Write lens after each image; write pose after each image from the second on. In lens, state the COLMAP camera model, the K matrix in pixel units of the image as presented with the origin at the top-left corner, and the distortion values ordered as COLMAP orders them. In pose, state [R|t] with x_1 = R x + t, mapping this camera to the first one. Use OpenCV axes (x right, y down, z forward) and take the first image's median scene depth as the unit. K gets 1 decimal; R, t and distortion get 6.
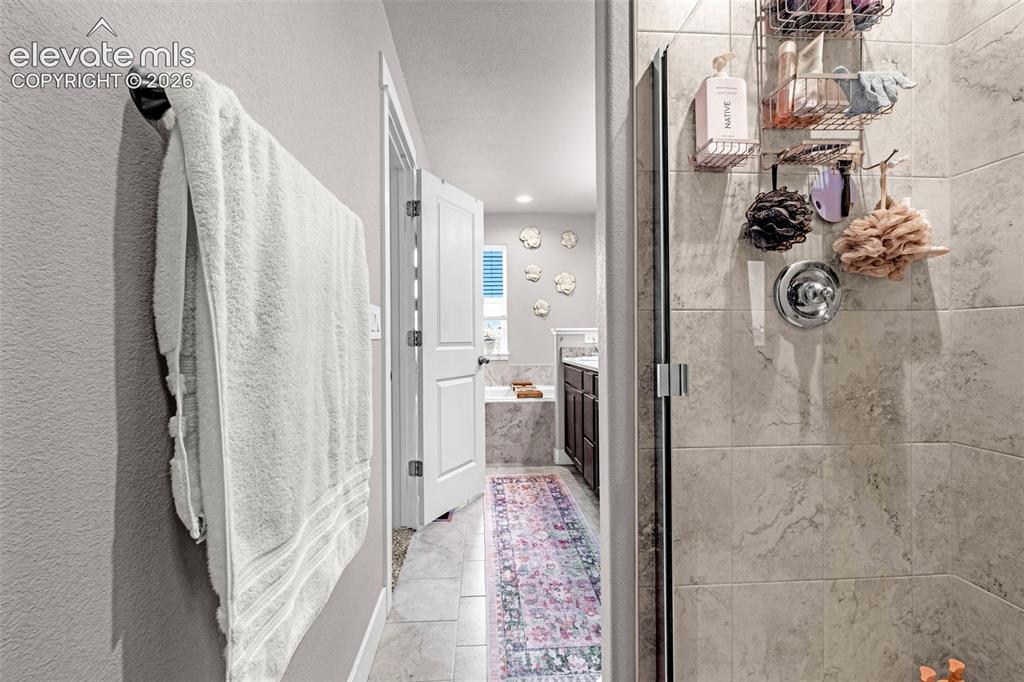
lens RADIAL K [[455.1, 0, 507.3], [0, 455.1, 345.7], [0, 0, 1]] dist [-0.003777, -0.000037]
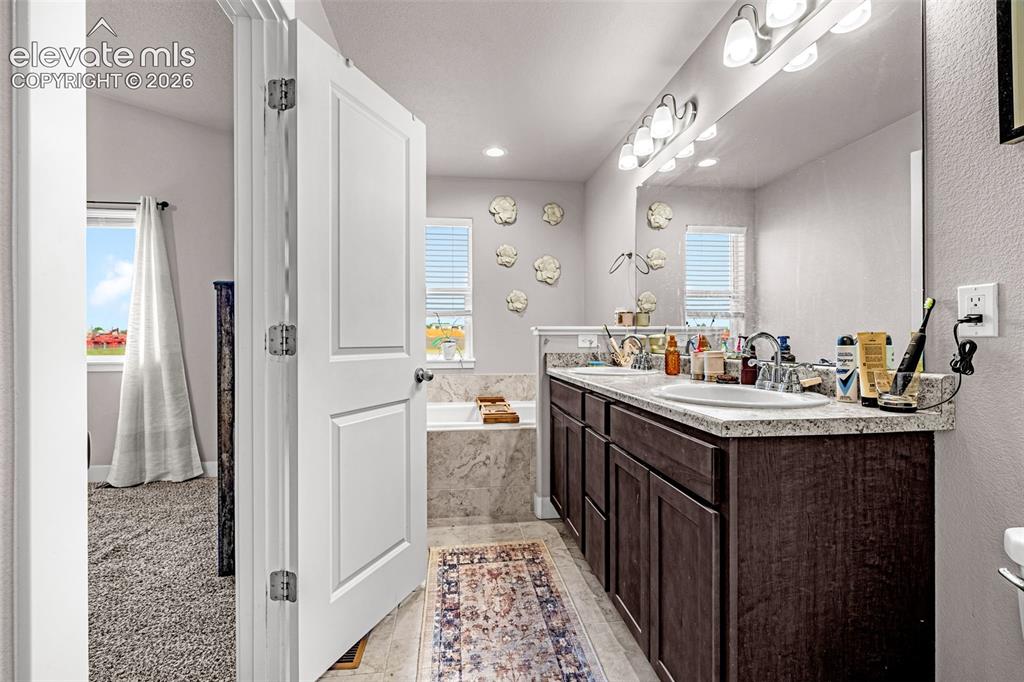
lens RADIAL K [[436.1, 0, 508.4], [0, 436.1, 343.5], [0, 0, 1]] dist [0.002586, 0.000400]
pose [[0.997960, 0.004379, 0.063690, 0.020904], [-0.003861, 0.999959, -0.008251, -0.006977], [-0.063724, 0.007988, 0.997936, 0.394558]]
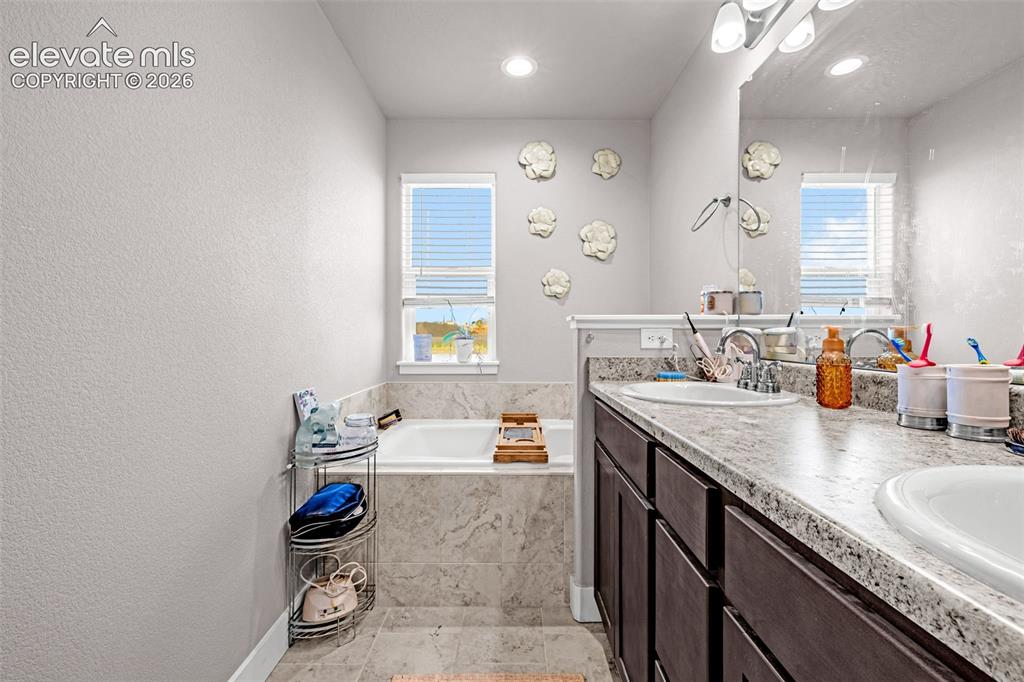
lens RADIAL K [[436.1, 0, 515.7], [0, 436.1, 334.2], [0, 0, 1]] dist [0.002586, 0.000400]
pose [[0.998163, 0.009174, -0.059880, 0.088928], [-0.010418, 0.999736, -0.020500, -0.011971], [0.059676, 0.021086, 0.997995, 0.689727]]
